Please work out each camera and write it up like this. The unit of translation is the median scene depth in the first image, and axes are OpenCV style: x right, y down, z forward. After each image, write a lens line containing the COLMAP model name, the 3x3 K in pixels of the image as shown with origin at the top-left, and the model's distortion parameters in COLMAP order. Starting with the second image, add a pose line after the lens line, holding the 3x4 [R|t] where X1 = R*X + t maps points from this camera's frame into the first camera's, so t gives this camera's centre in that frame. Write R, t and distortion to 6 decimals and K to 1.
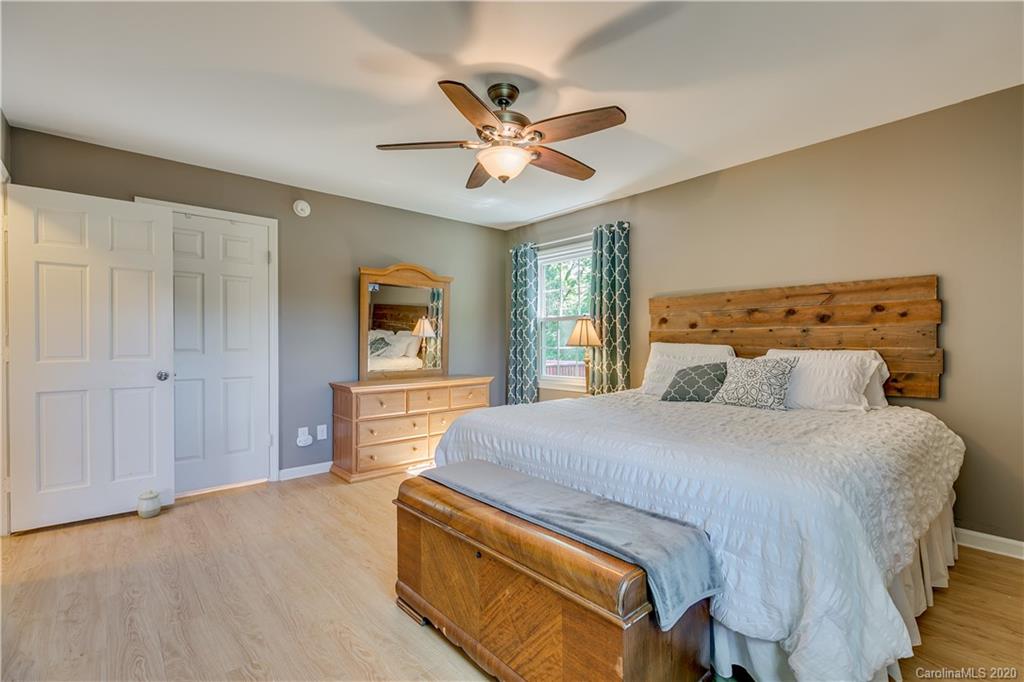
lens RADIAL K [[459.7, 0, 513.8], [0, 459.7, 344.1], [0, 0, 1]] dist [0.001875, -0.000034]
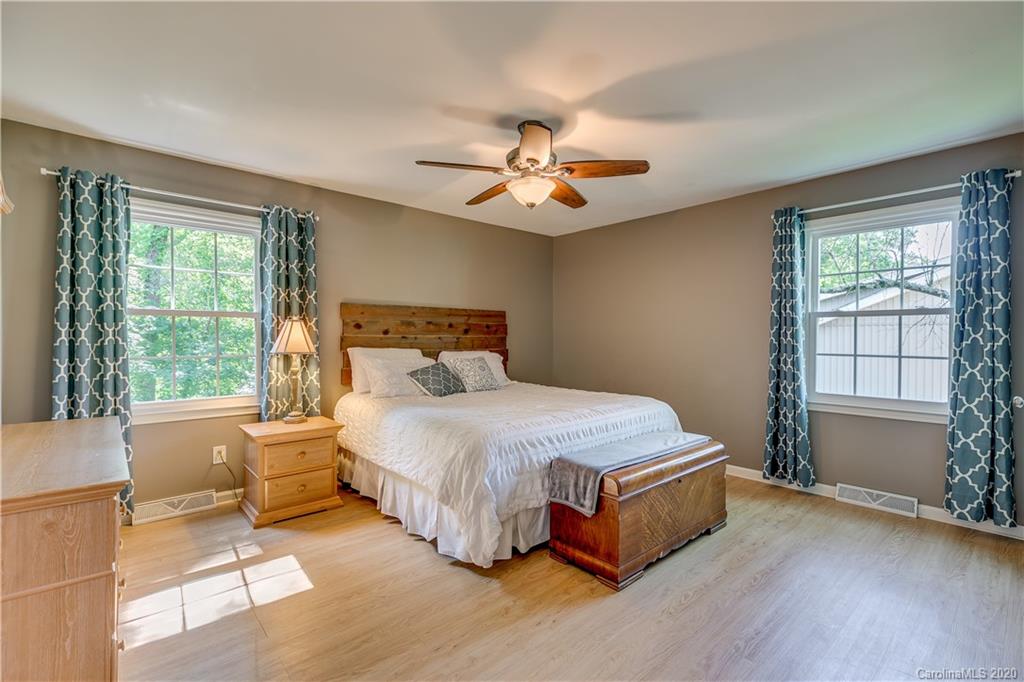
lens RADIAL K [[459.7, 0, 514.0], [0, 459.7, 341.5], [0, 0, 1]] dist [0.001875, -0.000034]
pose [[0.011781, -0.004067, 0.999922, -0.786532], [-0.000806, 0.999991, 0.004077, -0.023251], [-0.999930, -0.000854, 0.011777, 0.715017]]
